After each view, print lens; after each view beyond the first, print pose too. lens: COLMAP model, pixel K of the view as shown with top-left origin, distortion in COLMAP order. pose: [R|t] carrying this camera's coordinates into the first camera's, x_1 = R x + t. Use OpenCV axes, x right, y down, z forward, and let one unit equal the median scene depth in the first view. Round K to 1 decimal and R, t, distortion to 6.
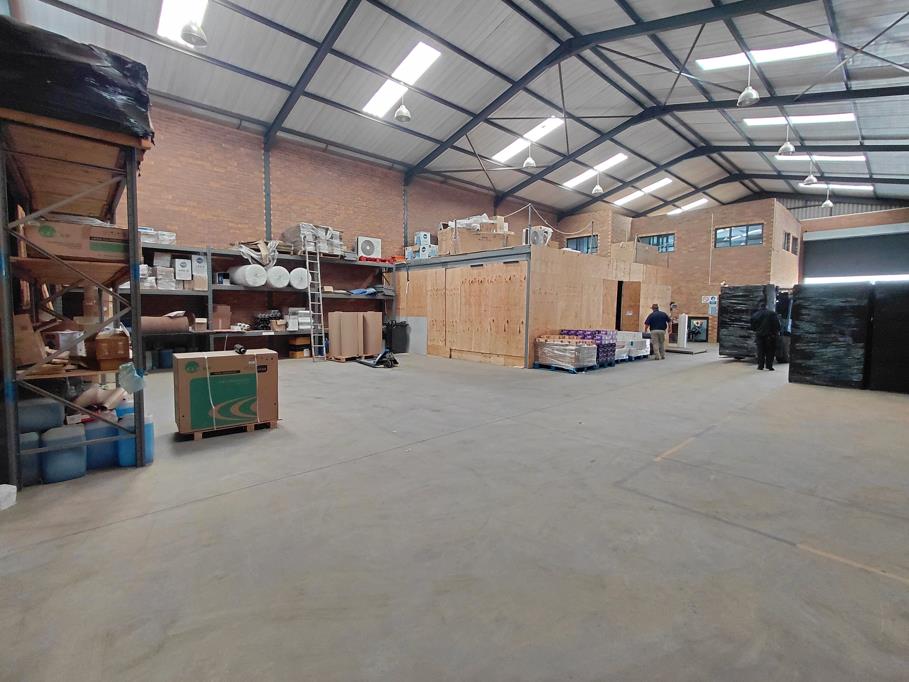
lens RADIAL K [[423.7, 0, 454.5], [0, 423.7, 338.8], [0, 0, 1]] dist [-0.002253, 0.002420]
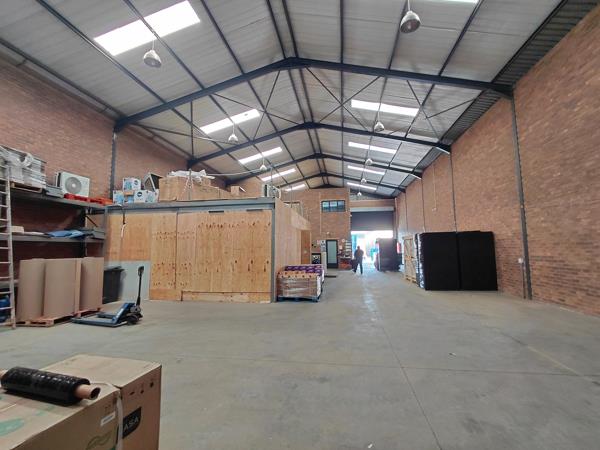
lens RADIAL K [[279.7, 0, 302.8], [0, 279.7, 222.5], [0, 0, 1]] dist [-0.002253, 0.002420]
pose [[0.784916, 0.041740, 0.618195, -0.192420], [0.062768, 0.987239, -0.146354, -0.021820], [-0.616415, 0.153679, 0.772279, 0.267667]]
